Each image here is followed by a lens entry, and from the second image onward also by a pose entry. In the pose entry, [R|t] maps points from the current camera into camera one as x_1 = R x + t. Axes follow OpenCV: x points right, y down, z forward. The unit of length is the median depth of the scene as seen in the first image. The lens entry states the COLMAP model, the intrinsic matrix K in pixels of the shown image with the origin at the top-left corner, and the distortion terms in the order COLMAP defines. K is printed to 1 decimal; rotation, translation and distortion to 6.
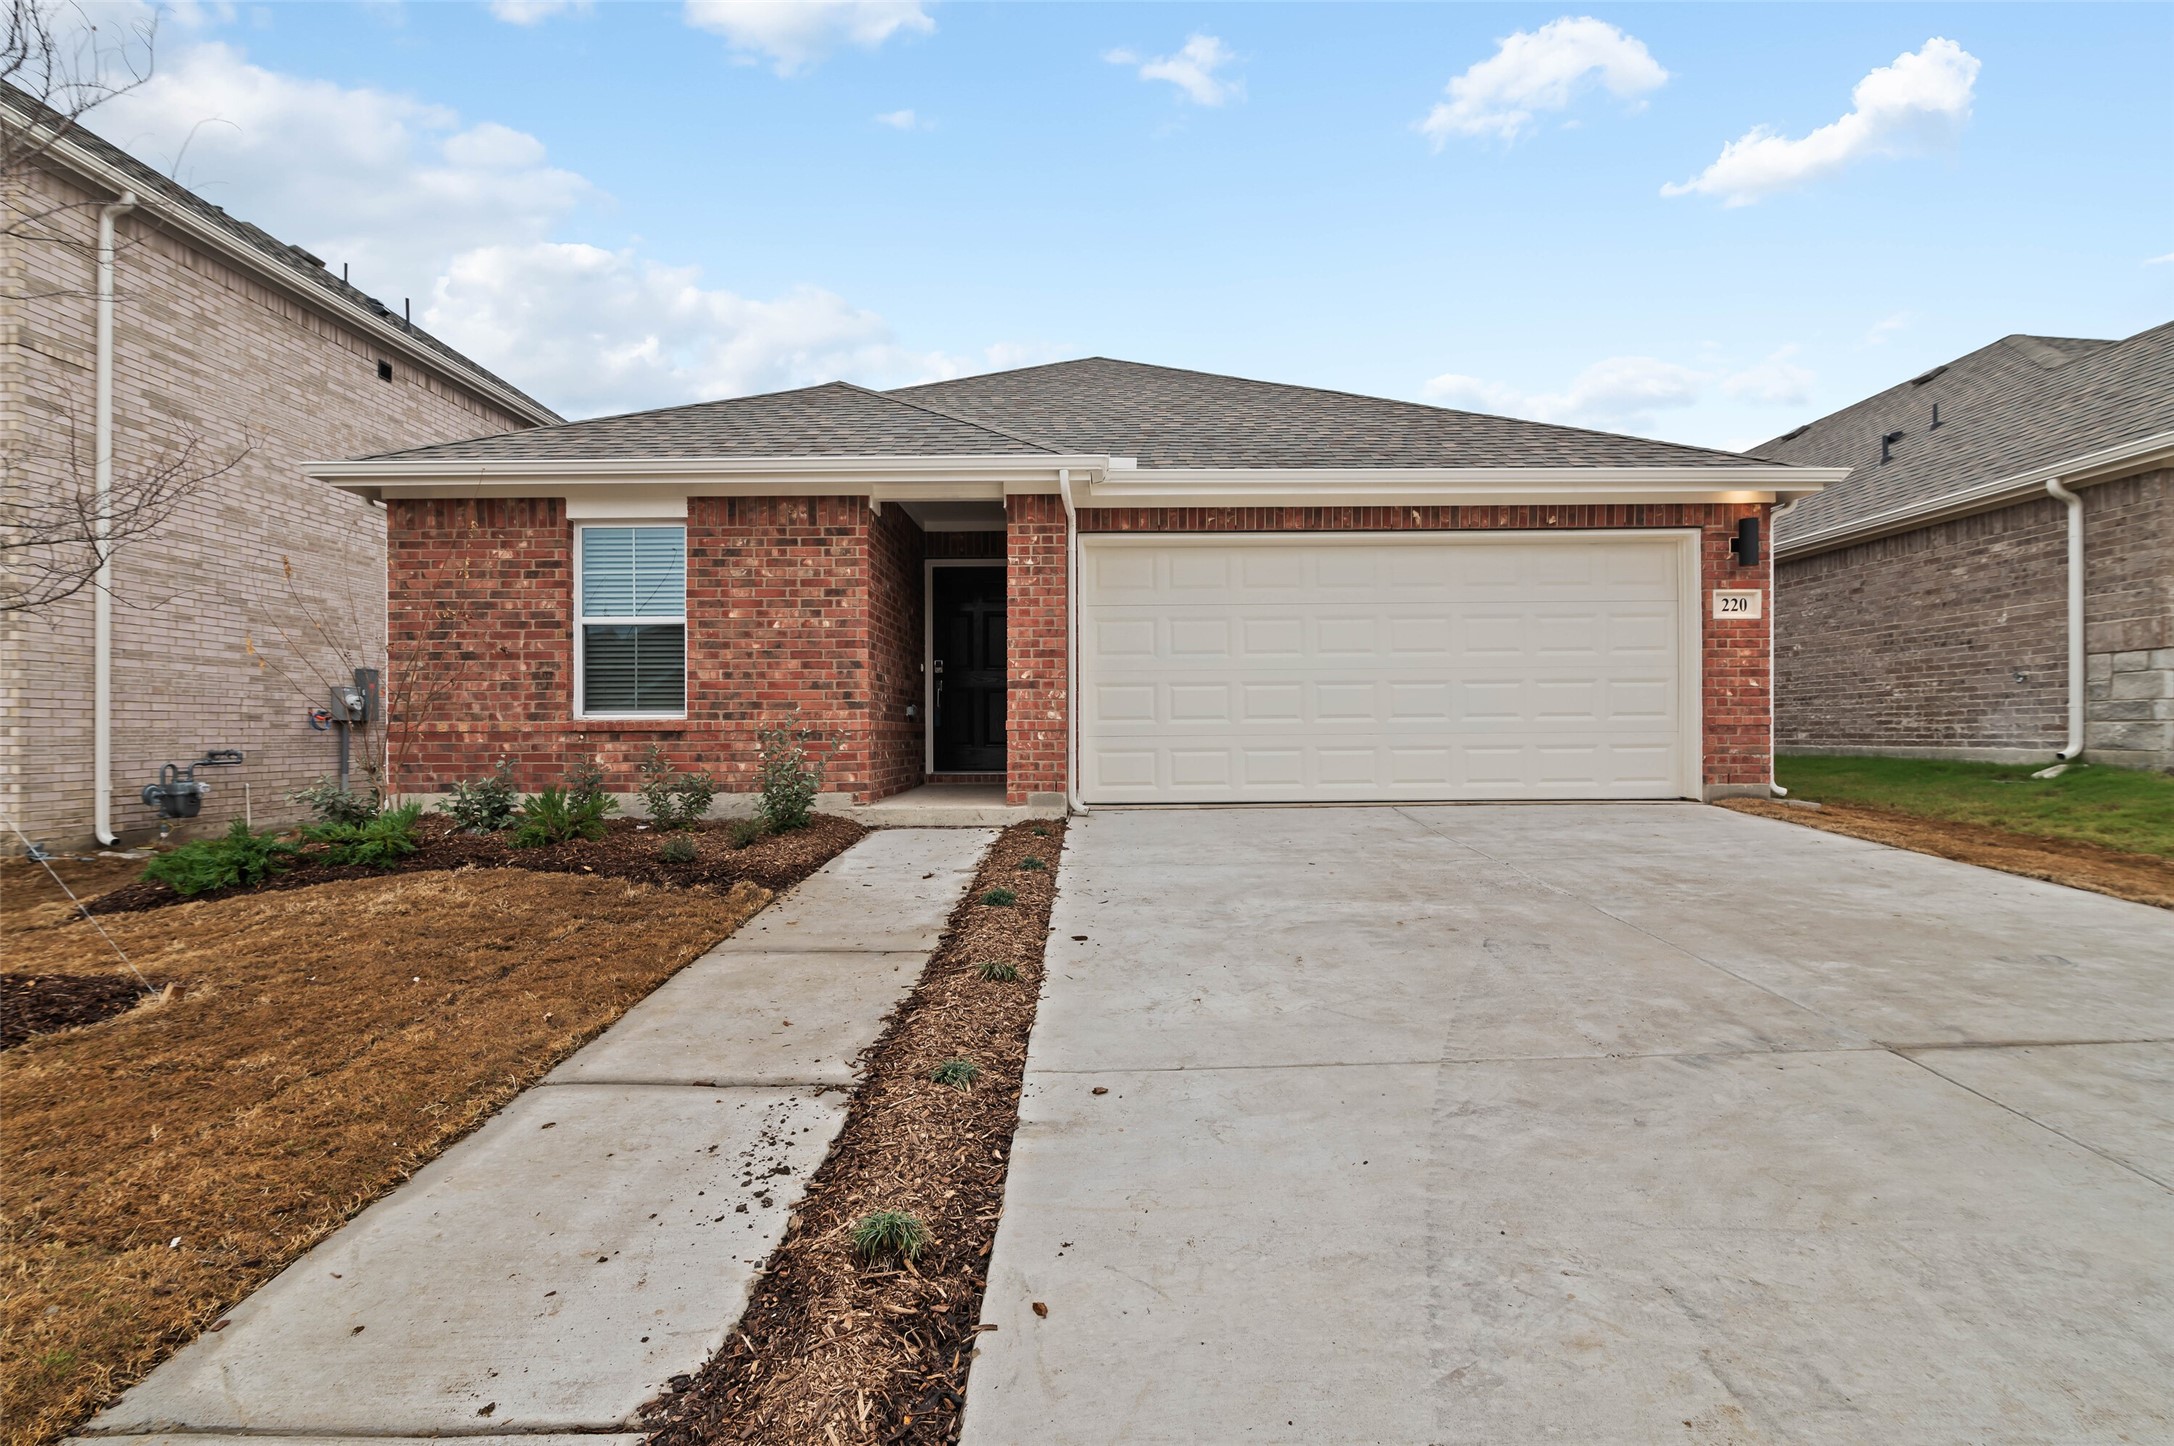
lens RADIAL K [[986.8, 0, 1084.4], [0, 986.8, 728.0], [0, 0, 1]] dist [-0.005670, 0.000471]
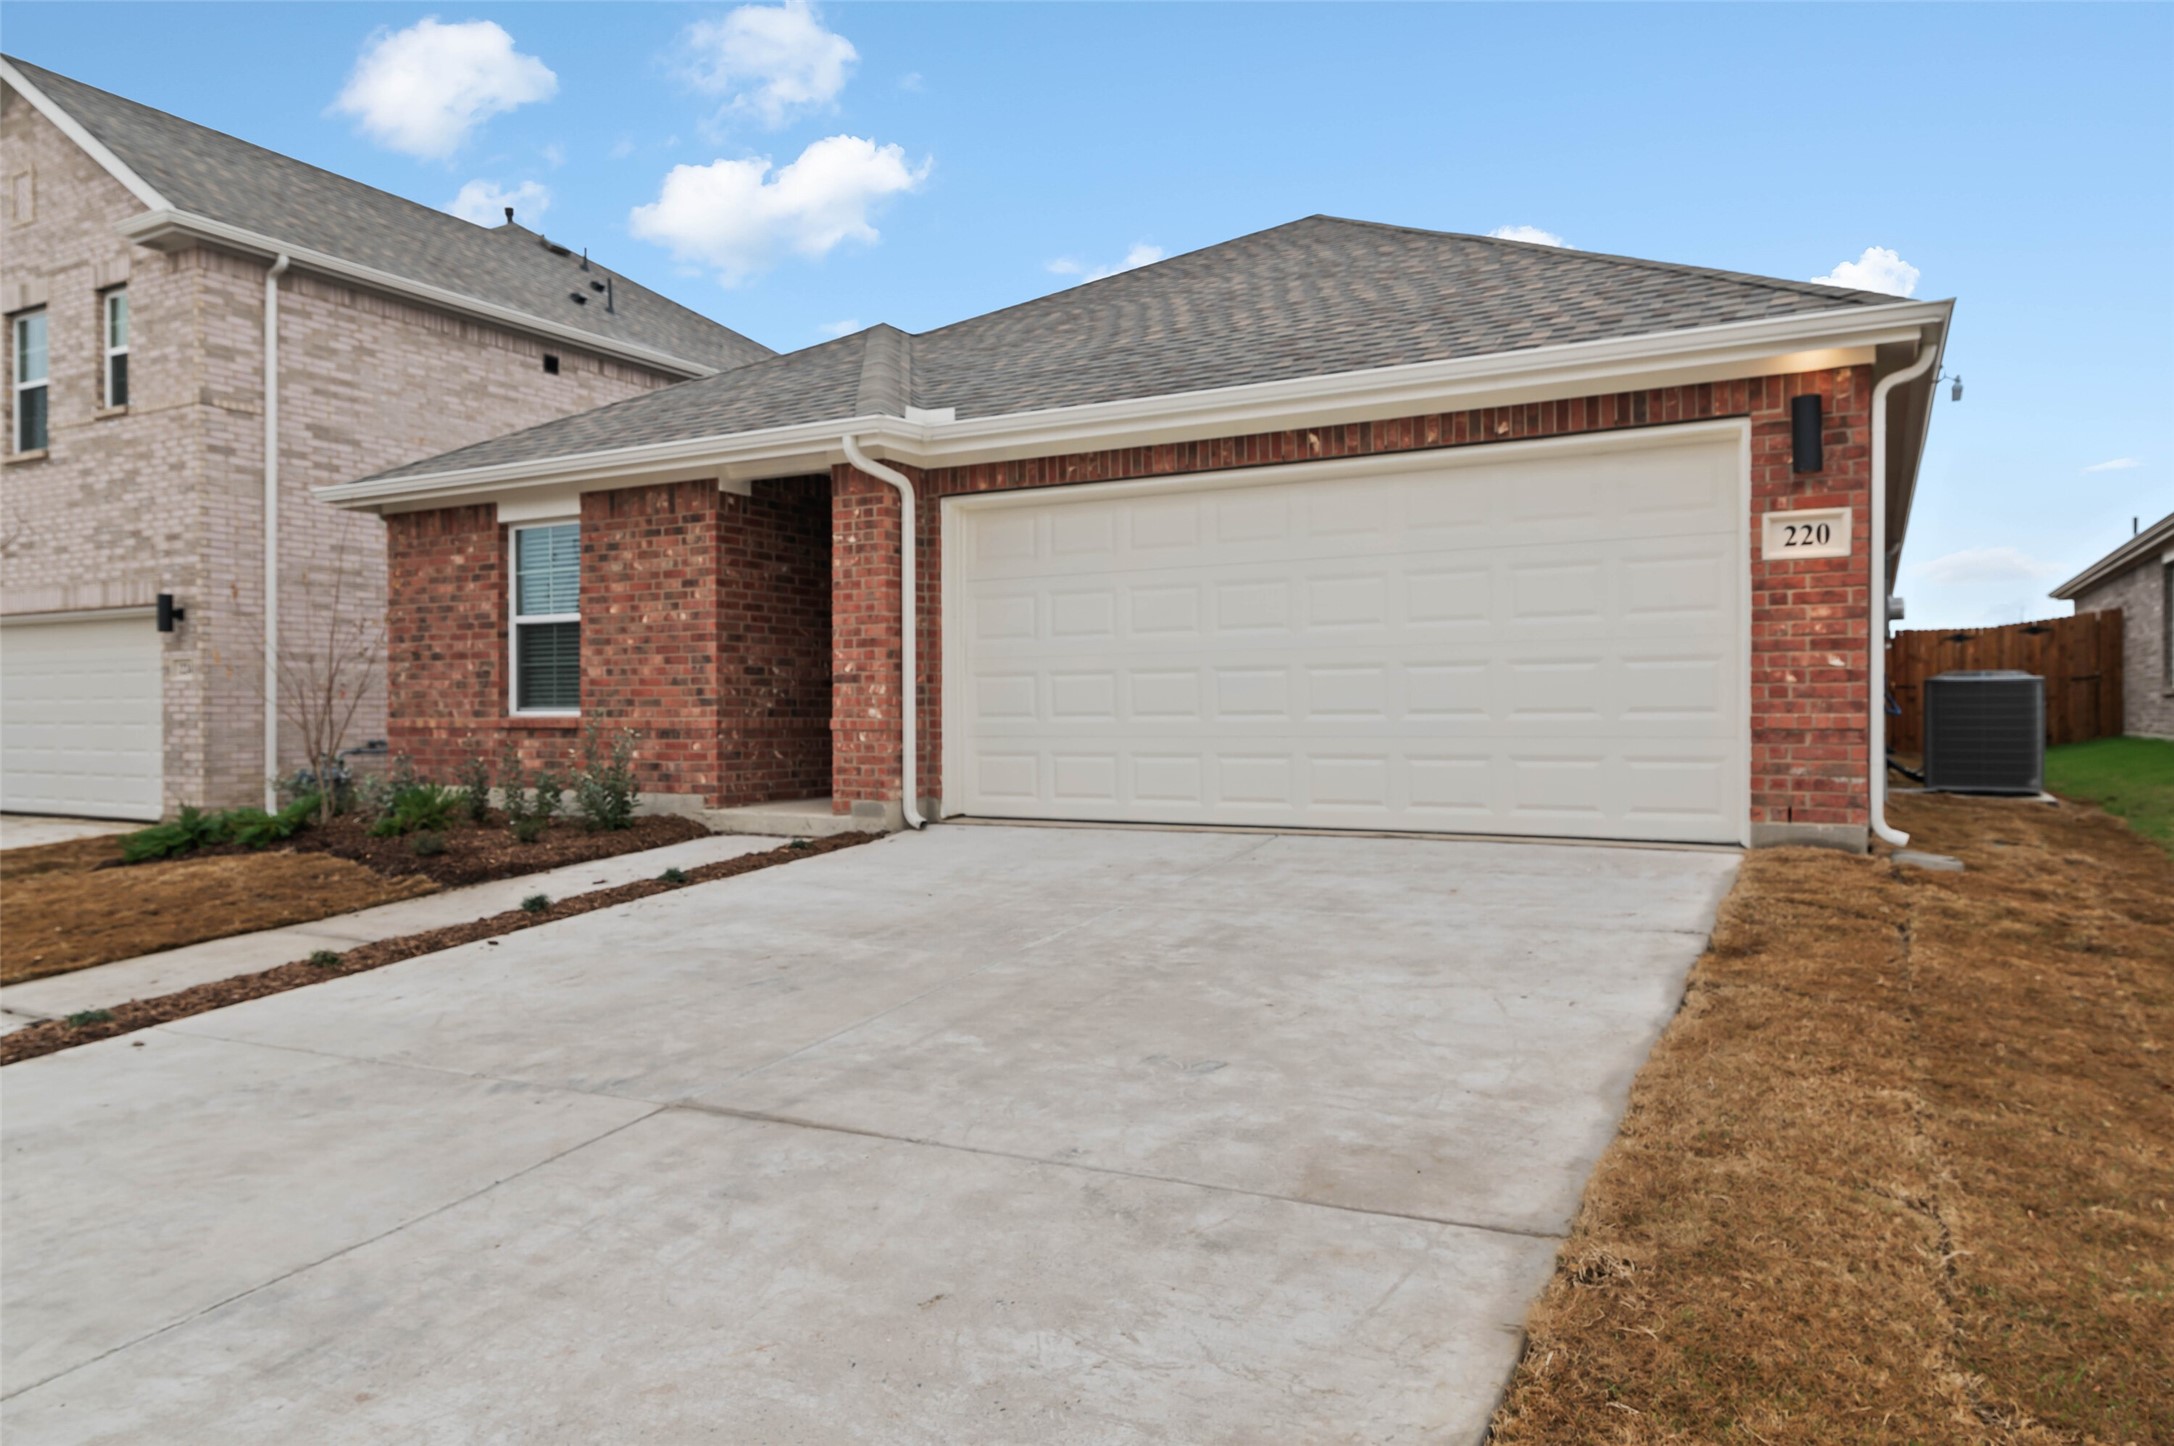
lens RADIAL K [[1379.4, 0, 1087.3], [0, 1379.4, 711.6], [0, 0, 1]] dist [0.020763, -0.000913]
pose [[0.879244, 0.000826, -0.476371, 0.698498], [0.002159, 0.999981, 0.005717, -0.020270], [0.476367, -0.006055, 0.879226, 0.014178]]
